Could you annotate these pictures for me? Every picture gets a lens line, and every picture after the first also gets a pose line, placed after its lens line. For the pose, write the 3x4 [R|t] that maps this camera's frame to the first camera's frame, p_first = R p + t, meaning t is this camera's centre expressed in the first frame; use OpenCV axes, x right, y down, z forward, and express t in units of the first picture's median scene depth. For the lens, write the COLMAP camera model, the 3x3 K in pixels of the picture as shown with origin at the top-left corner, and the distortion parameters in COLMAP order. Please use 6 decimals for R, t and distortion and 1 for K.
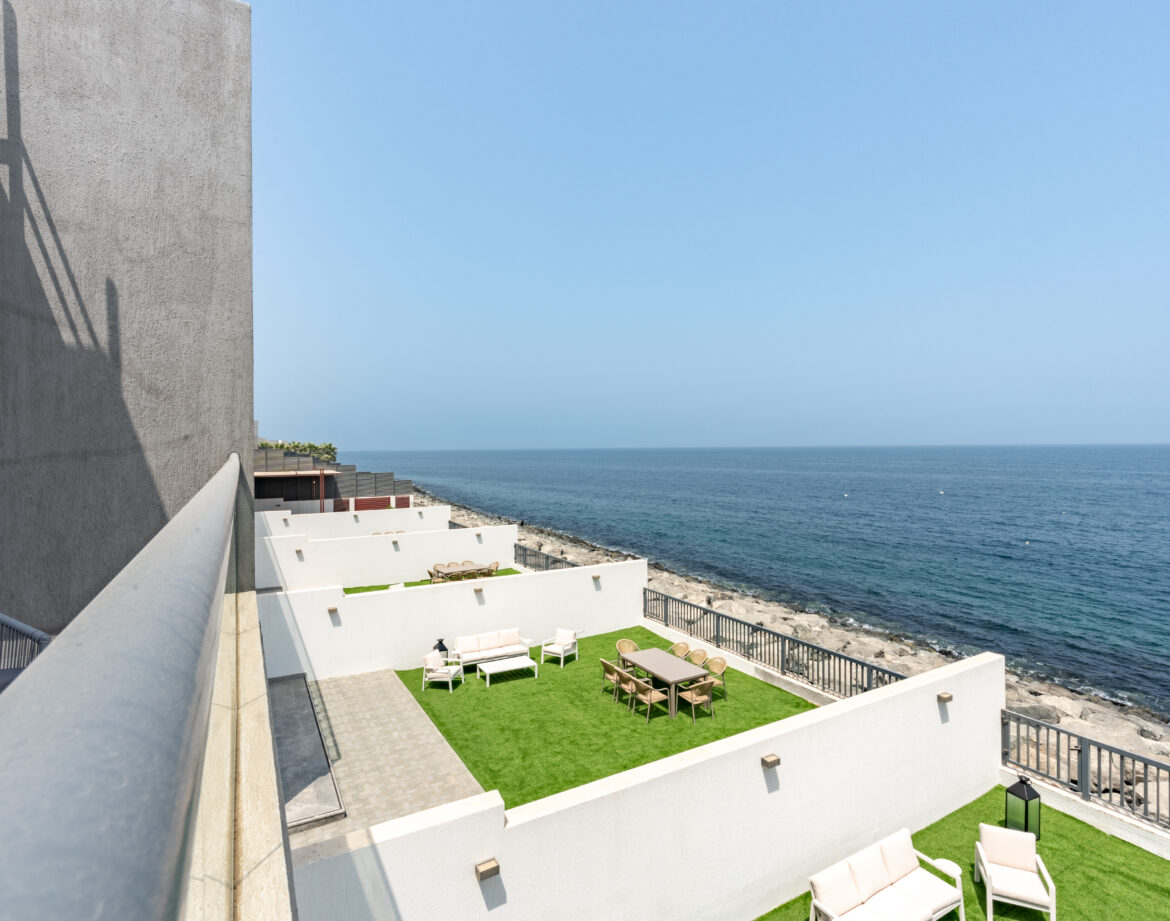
lens RADIAL K [[609.7, 0, 585.9], [0, 609.7, 456.3], [0, 0, 1]] dist [-0.003978, -0.000452]
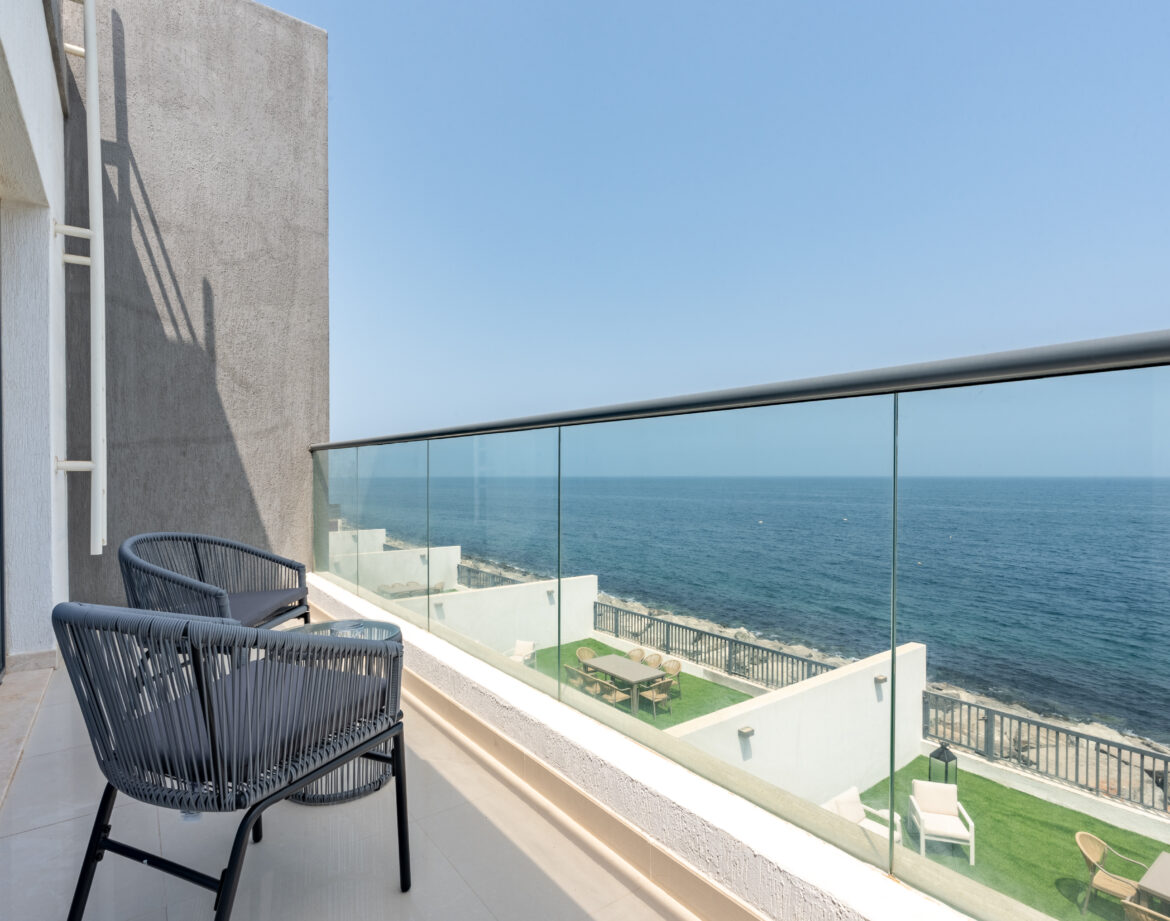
lens RADIAL K [[609.7, 0, 584.8], [0, 609.7, 491.7], [0, 0, 1]] dist [-0.003978, -0.000452]
pose [[0.992050, 0.004954, 0.125746, -0.230708], [-0.006437, 0.999914, 0.011392, 0.062779], [-0.125679, -0.012111, 0.991997, -0.144657]]
